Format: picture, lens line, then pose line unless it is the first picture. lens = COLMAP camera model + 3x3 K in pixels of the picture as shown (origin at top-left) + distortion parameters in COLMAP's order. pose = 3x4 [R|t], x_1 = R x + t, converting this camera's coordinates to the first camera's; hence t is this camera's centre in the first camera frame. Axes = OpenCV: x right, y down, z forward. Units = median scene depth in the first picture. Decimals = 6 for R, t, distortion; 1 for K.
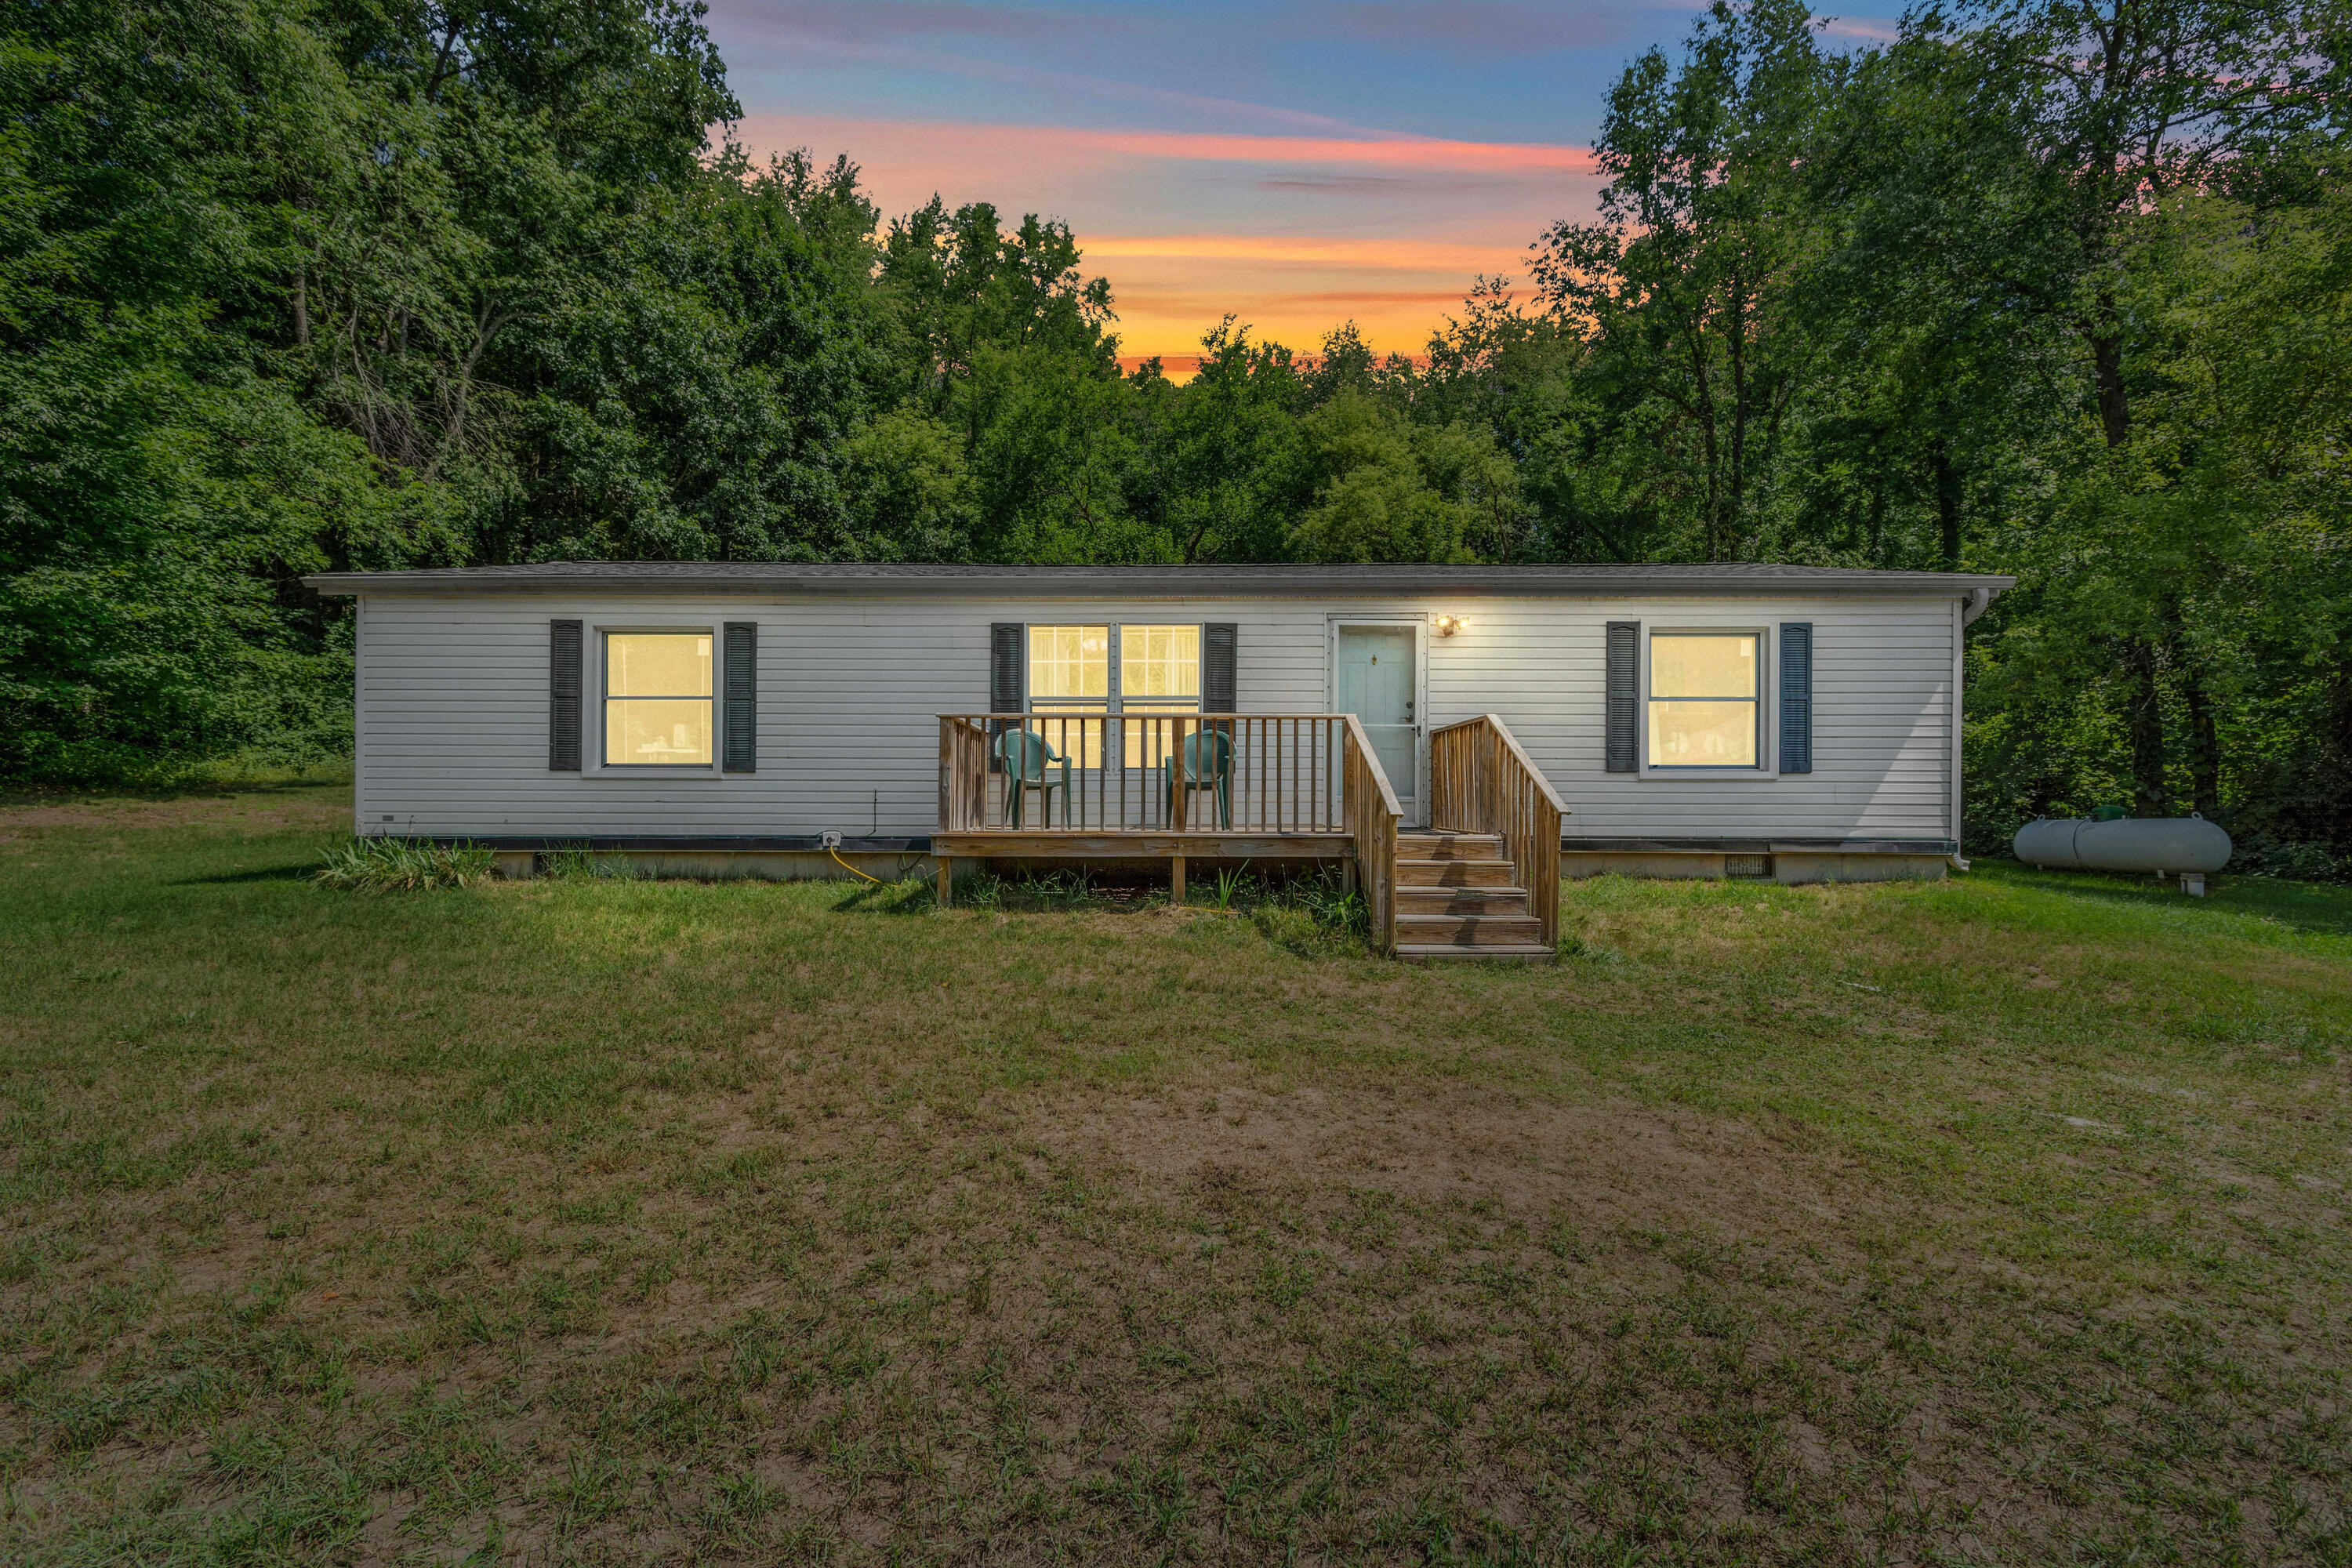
lens RADIAL K [[1051.0, 0, 1190.6], [0, 1051.0, 800.6], [0, 0, 1]] dist [0.000524, 0.000058]
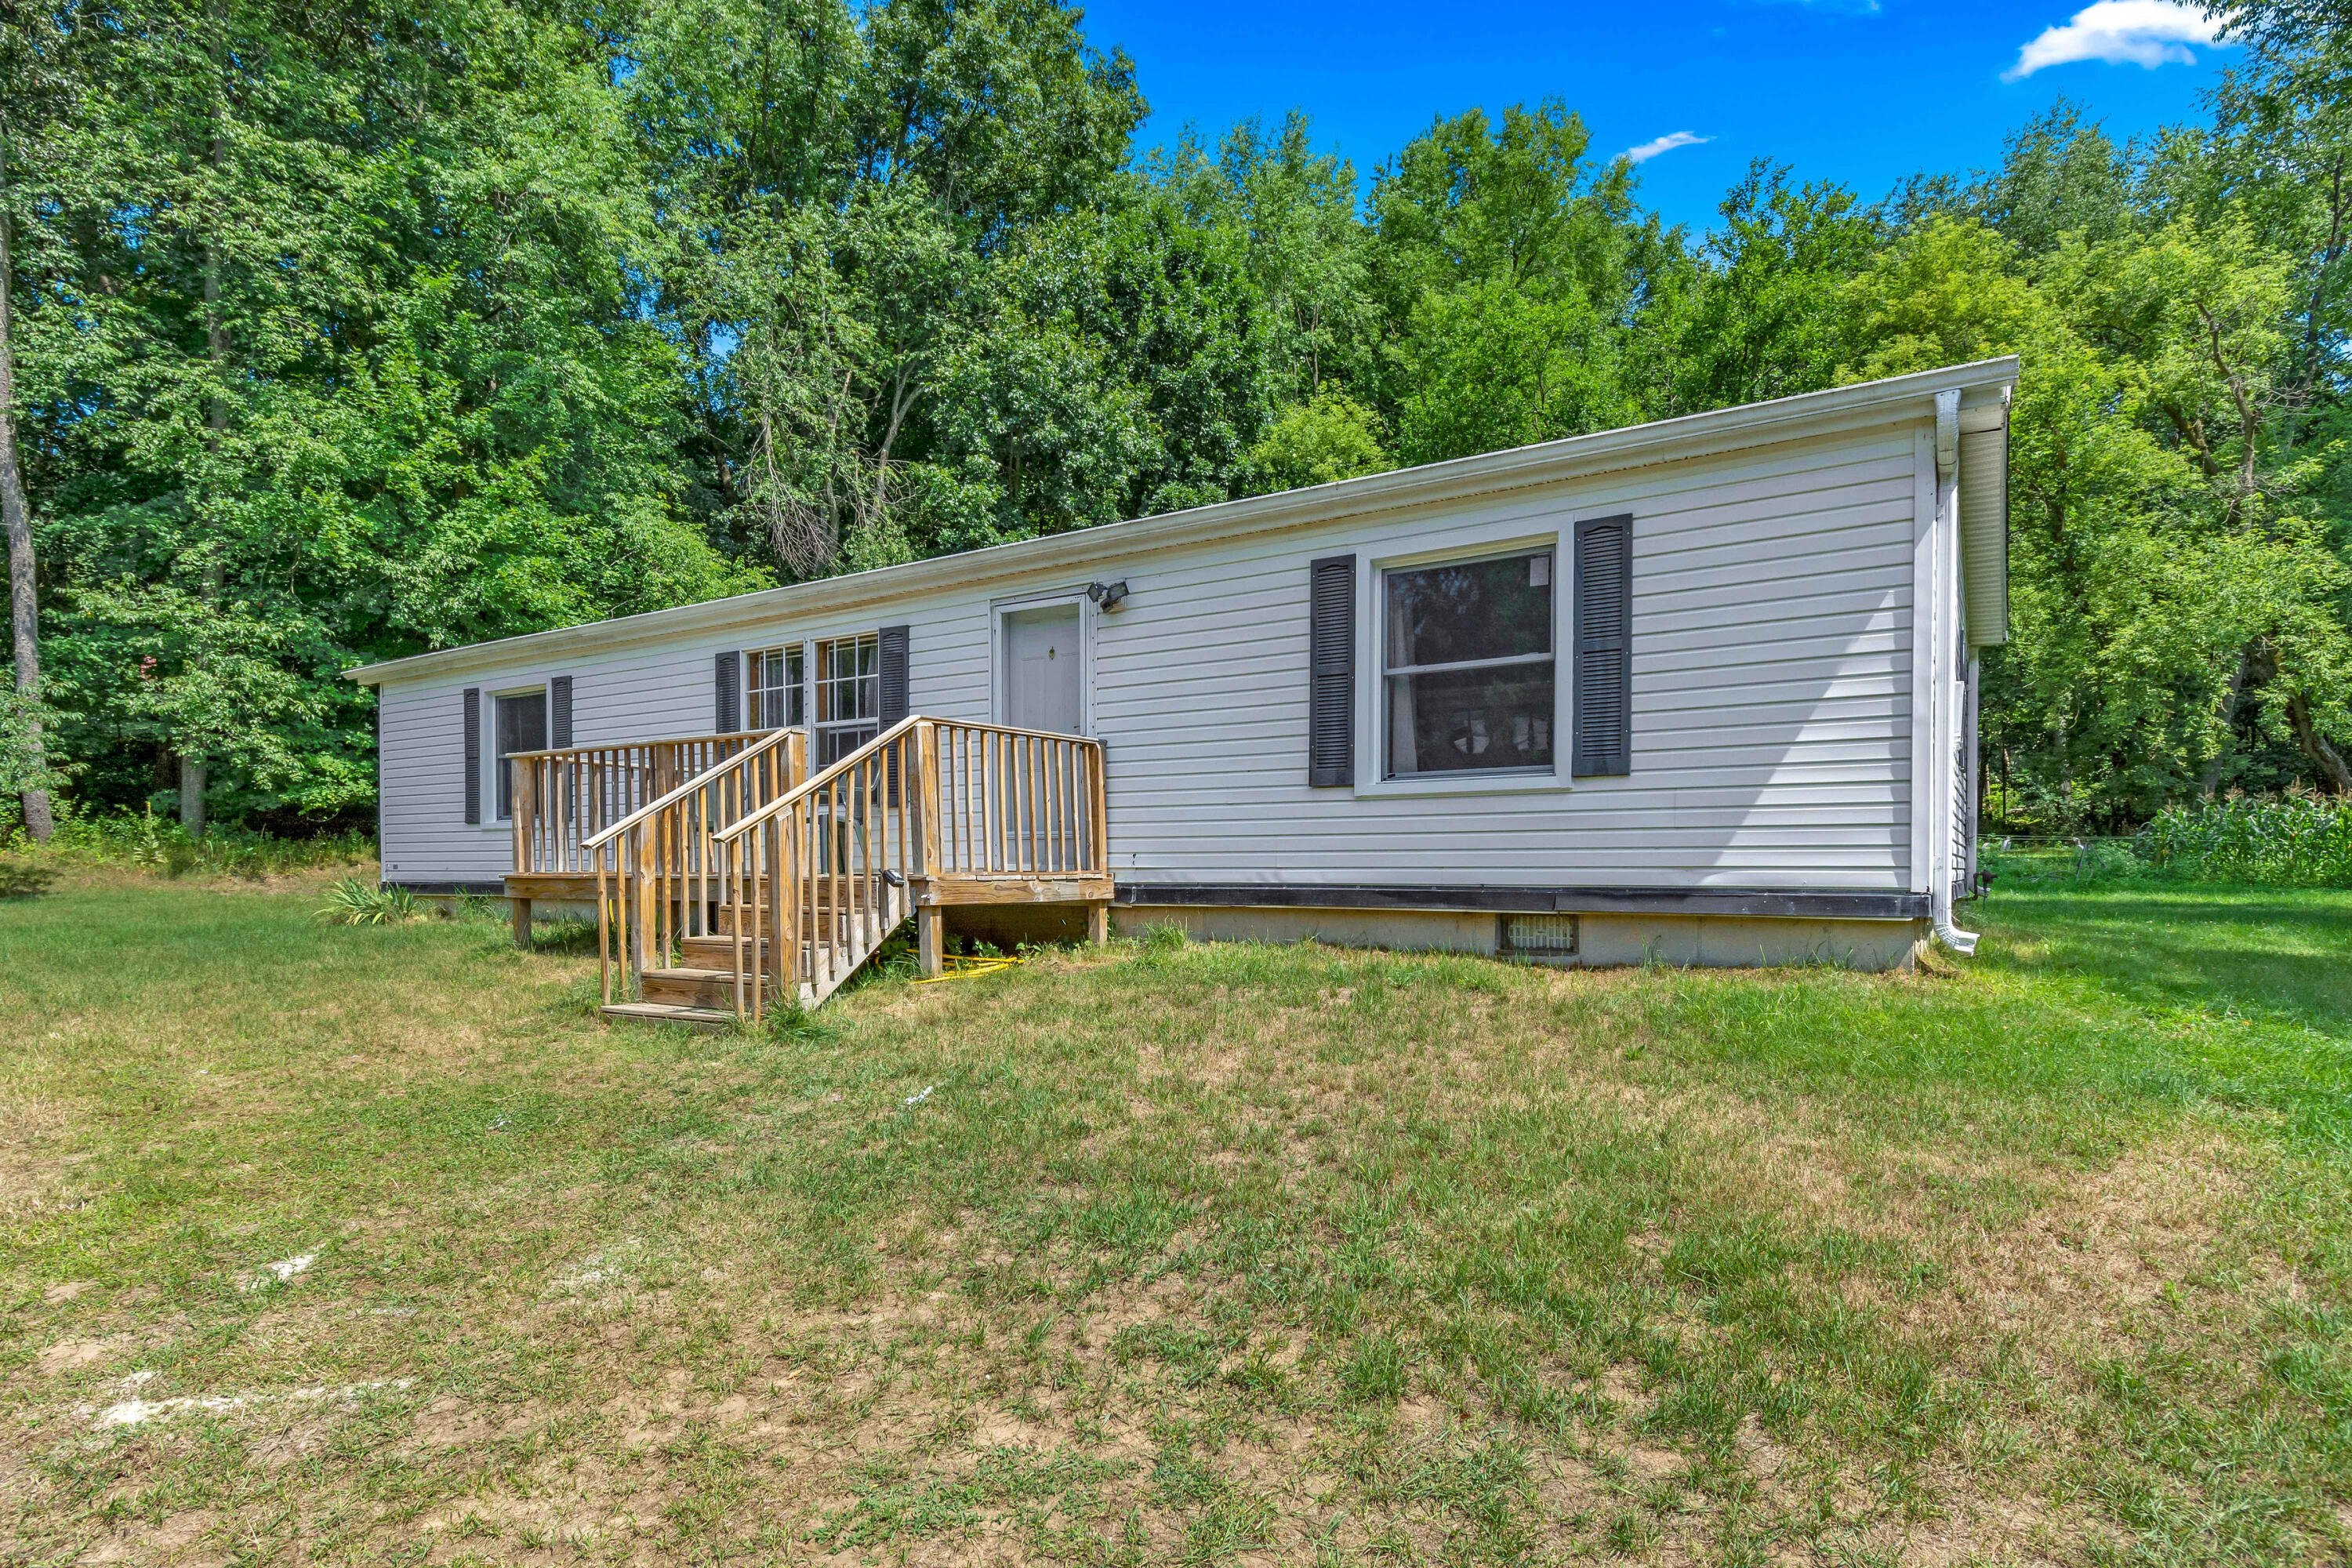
lens RADIAL K [[1269.2, 0, 1157.1], [0, 1269.2, 901.3], [0, 0, 1]] dist [0.004239, -0.002270]
pose [[0.827013, 0.011329, -0.562069, 0.278149], [0.004528, 0.999630, 0.026810, 0.008405], [0.562165, -0.024717, 0.826656, 0.099055]]
